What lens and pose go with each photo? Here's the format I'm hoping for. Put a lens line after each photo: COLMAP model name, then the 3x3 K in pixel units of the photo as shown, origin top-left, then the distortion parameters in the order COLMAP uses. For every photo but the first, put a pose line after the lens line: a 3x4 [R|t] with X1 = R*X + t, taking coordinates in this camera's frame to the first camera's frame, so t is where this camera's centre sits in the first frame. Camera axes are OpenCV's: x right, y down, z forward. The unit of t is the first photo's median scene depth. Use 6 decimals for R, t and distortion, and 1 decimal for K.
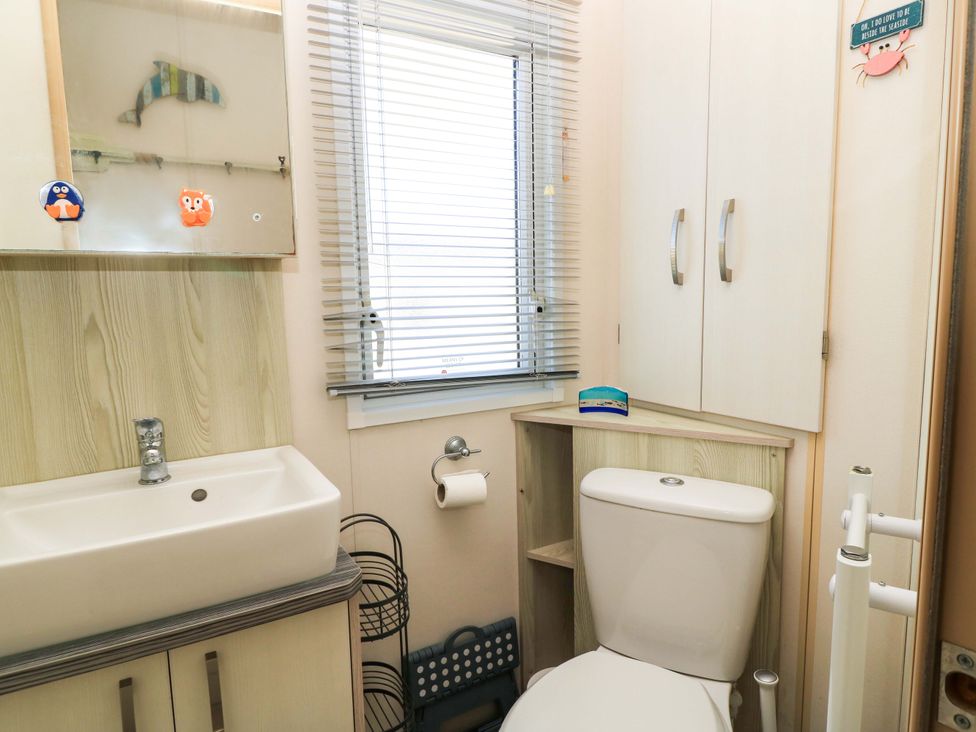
lens RADIAL K [[601.2, 0, 488.0], [0, 601.2, 366.0], [0, 0, 1]] dist [0.006097, 0.001578]
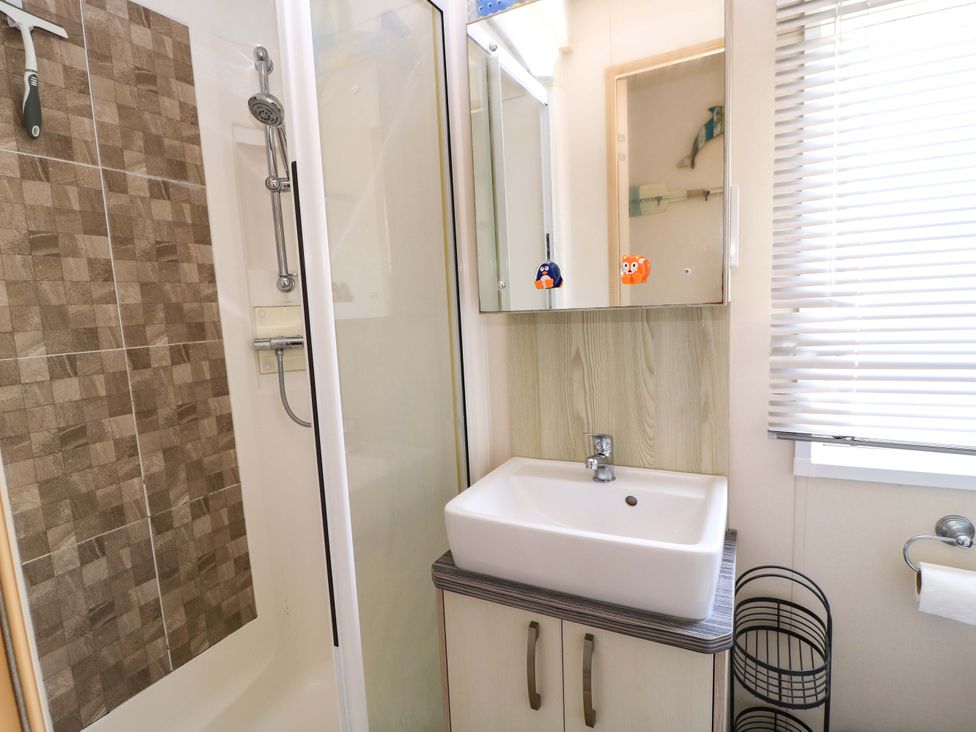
lens RADIAL K [[526.3, 0, 488.0], [0, 526.3, 366.0], [0, 0, 1]] dist [-0.000160, 0.000339]
pose [[0.544506, 0.105189, -0.832135, 0.216689], [-0.065239, 0.994411, 0.083014, -0.124063], [0.836216, 0.009086, 0.548325, 0.164906]]
